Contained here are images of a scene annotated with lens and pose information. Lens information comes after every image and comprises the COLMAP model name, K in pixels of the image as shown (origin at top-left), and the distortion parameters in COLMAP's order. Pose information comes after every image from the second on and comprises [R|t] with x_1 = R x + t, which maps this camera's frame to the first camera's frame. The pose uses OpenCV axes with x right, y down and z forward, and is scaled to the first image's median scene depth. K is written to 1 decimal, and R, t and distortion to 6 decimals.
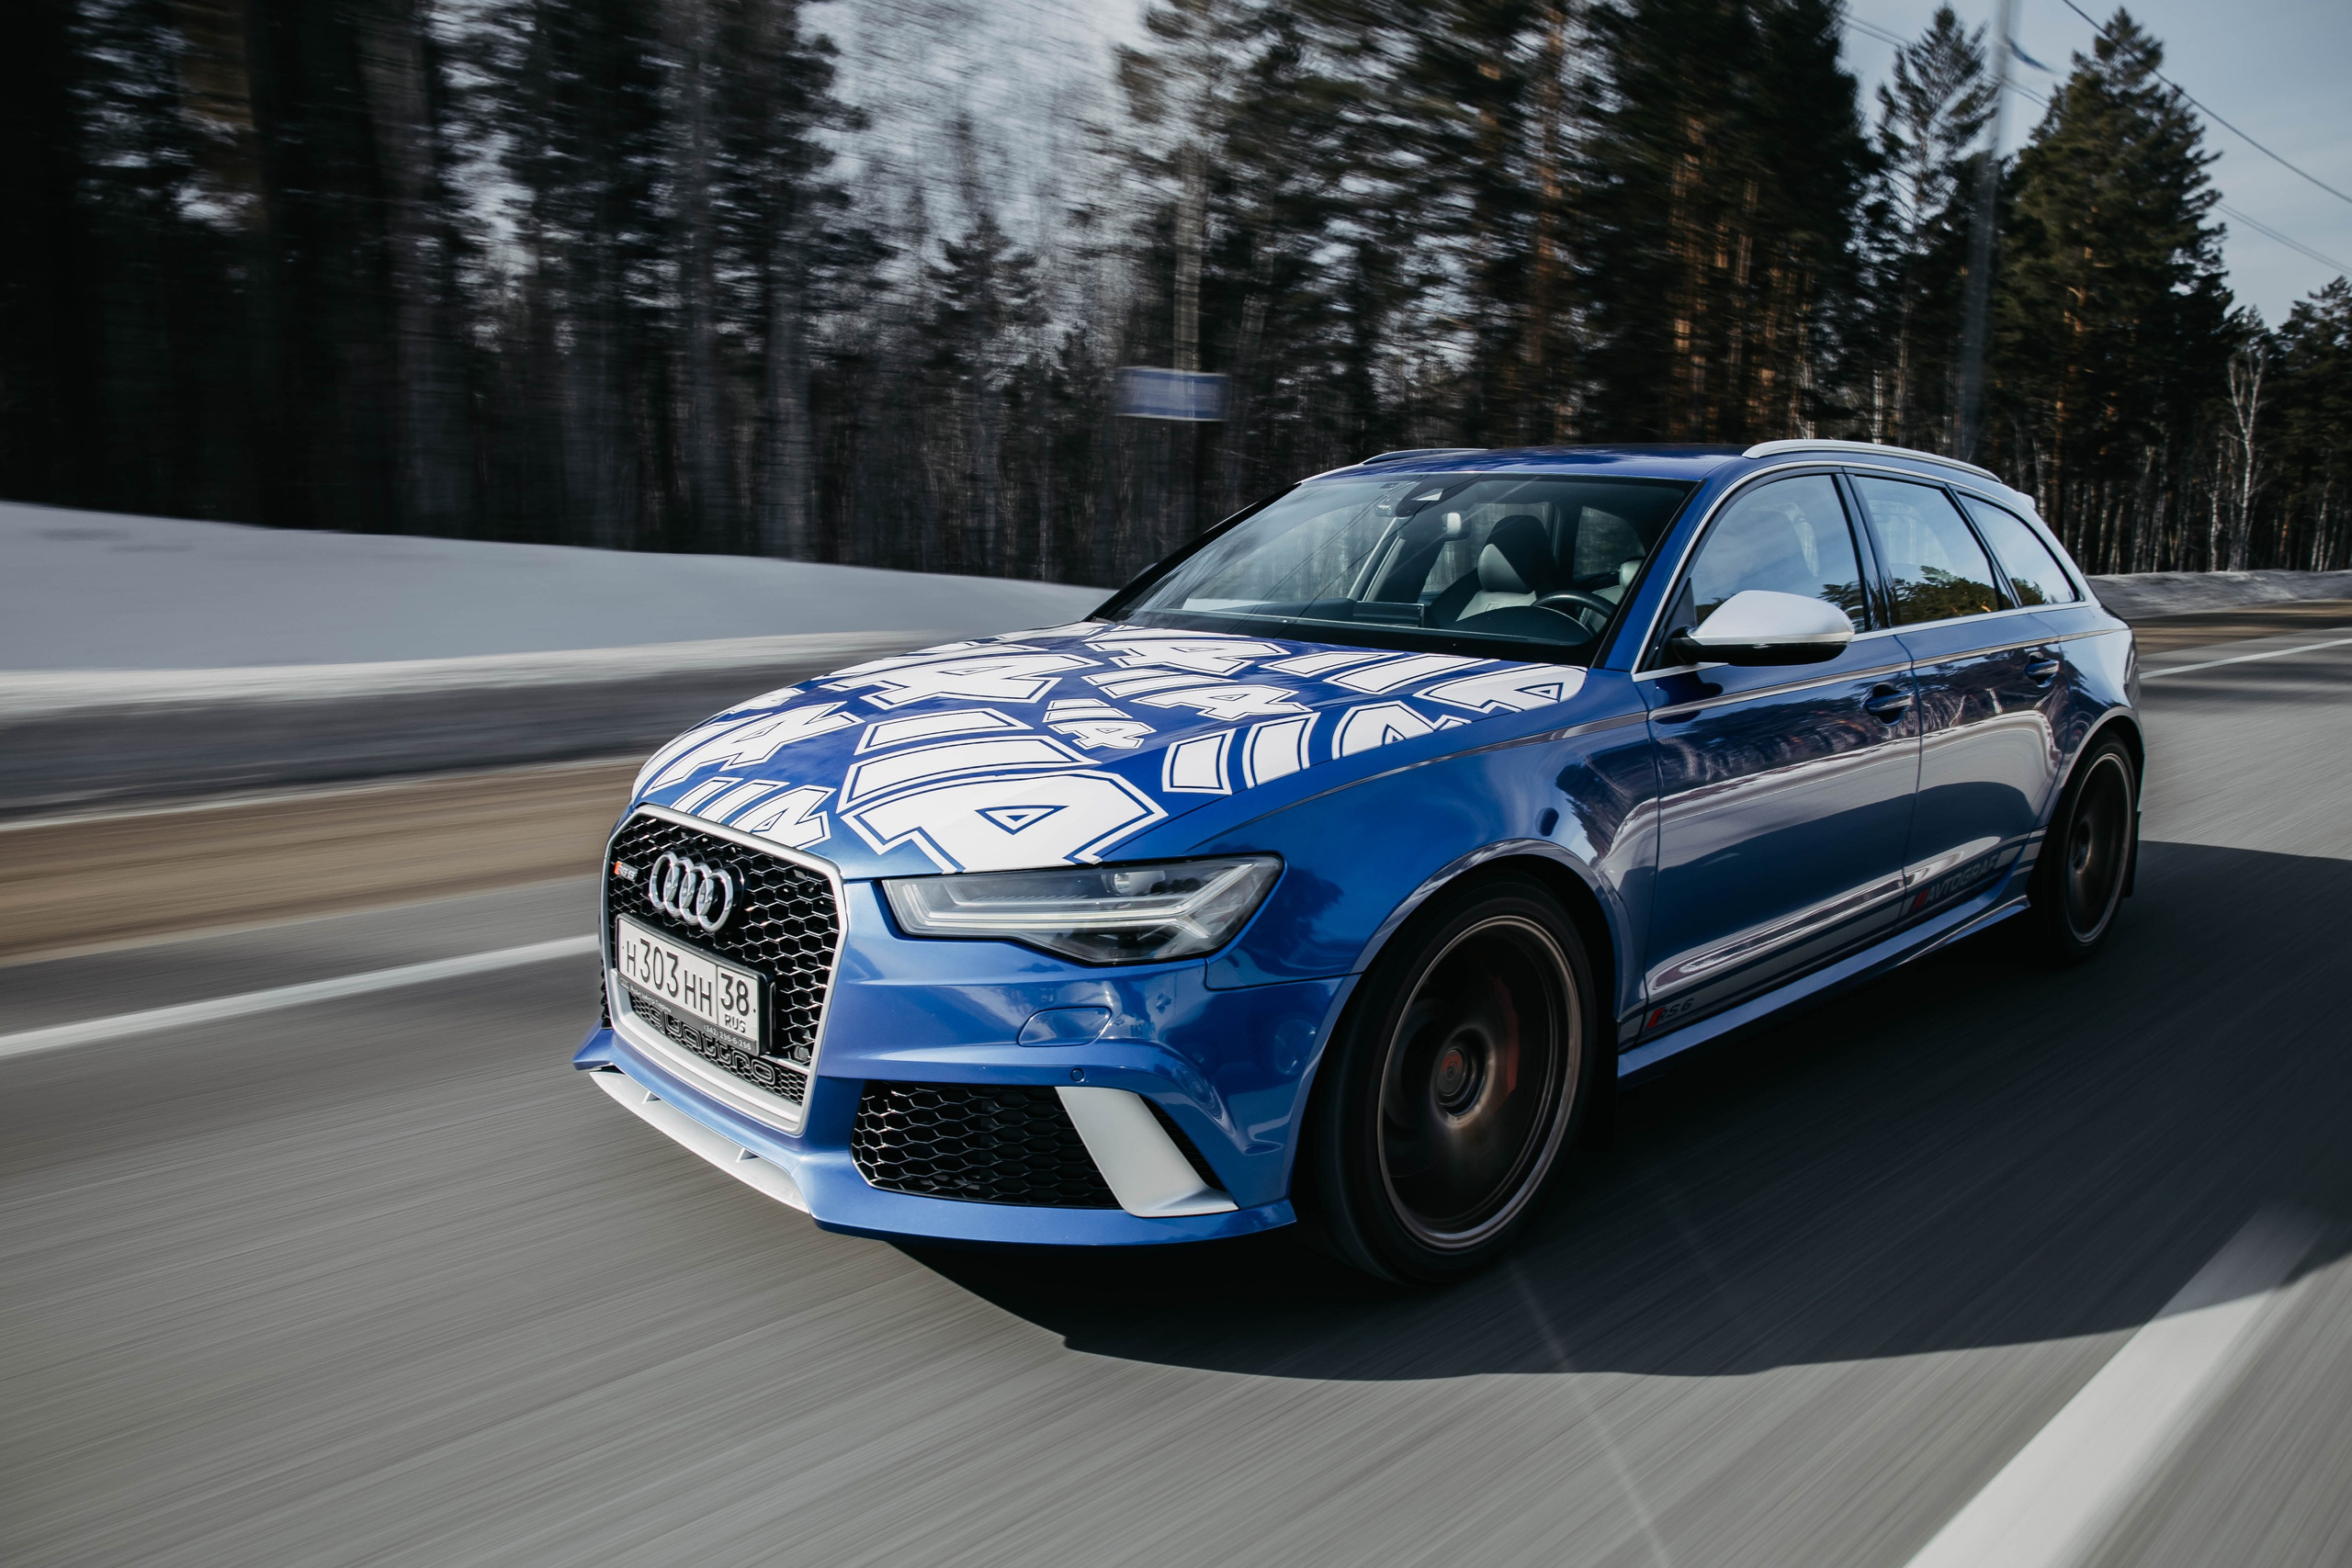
lens RADIAL K [[1585.1, 0, 1176.0], [0, 1585.1, 784.0], [0, 0, 1]] dist [0.002739, 0.000674]
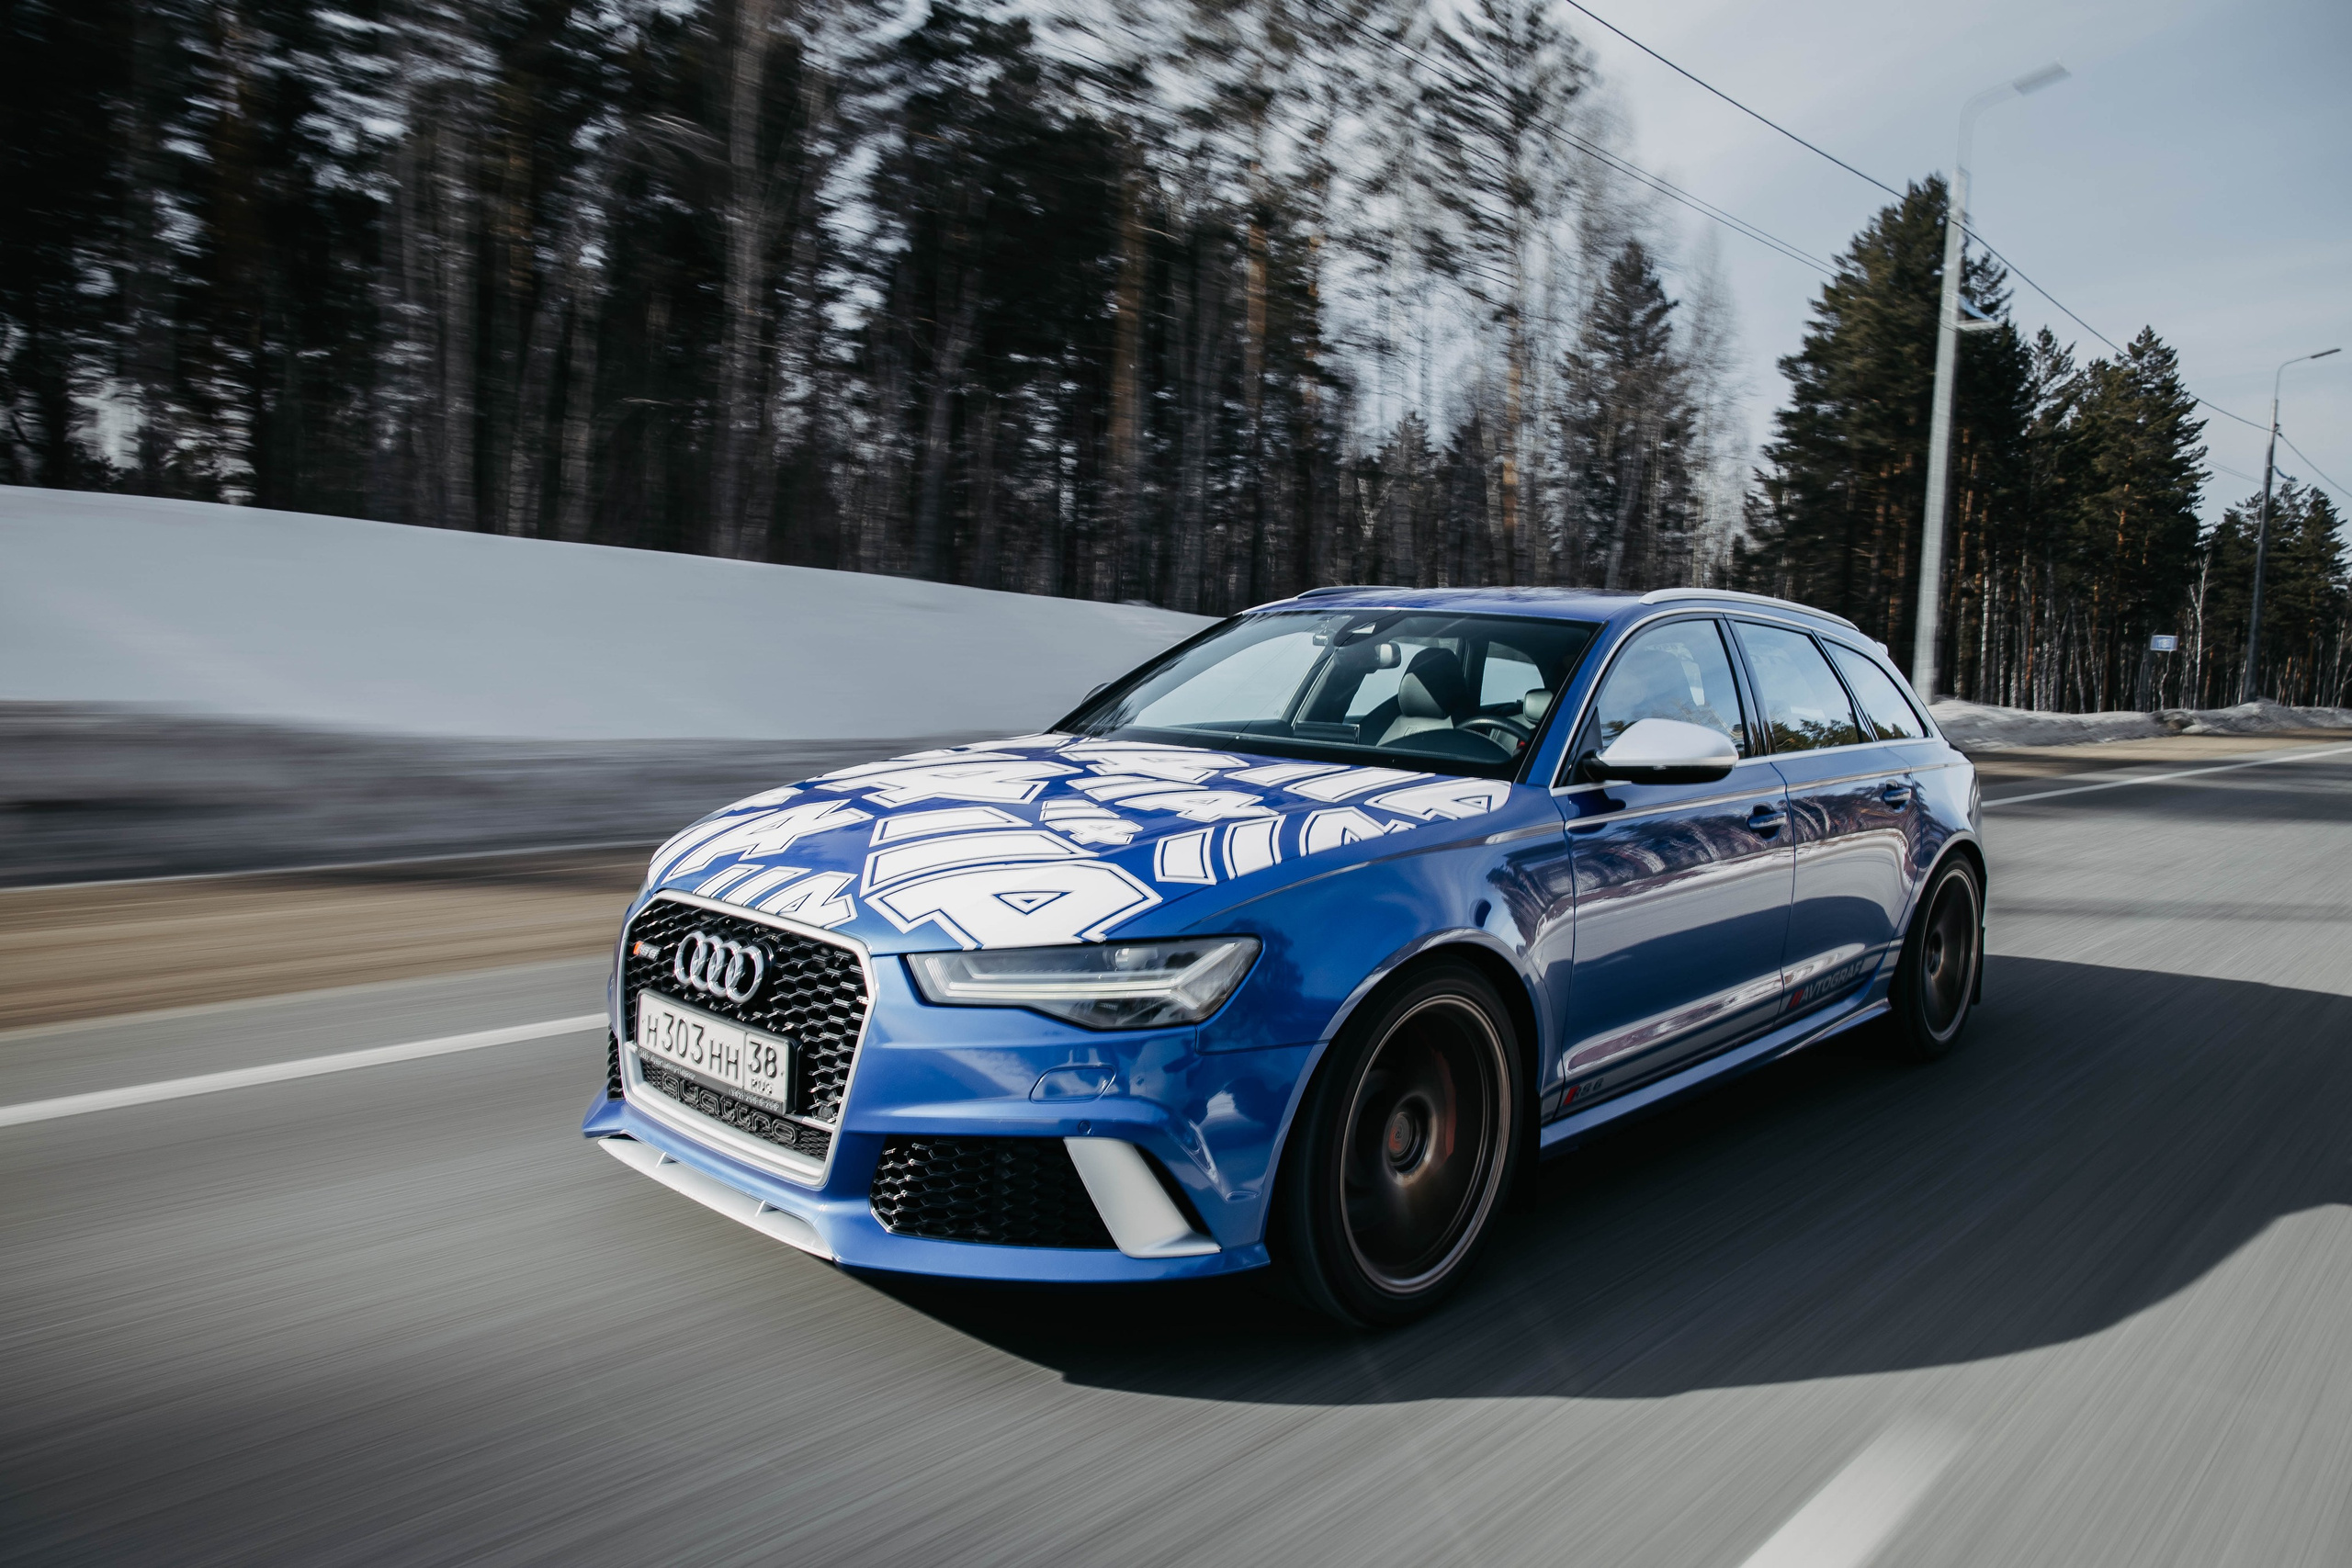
lens RADIAL K [[1585.1, 0, 1176.0], [0, 1585.1, 784.0], [0, 0, 1]] dist [0.002739, 0.000674]
pose [[0.997238, 0.019967, 0.071533, -0.069871], [-0.014378, 0.996865, -0.077808, 0.022033], [-0.072862, 0.076565, 0.994399, -0.127980]]
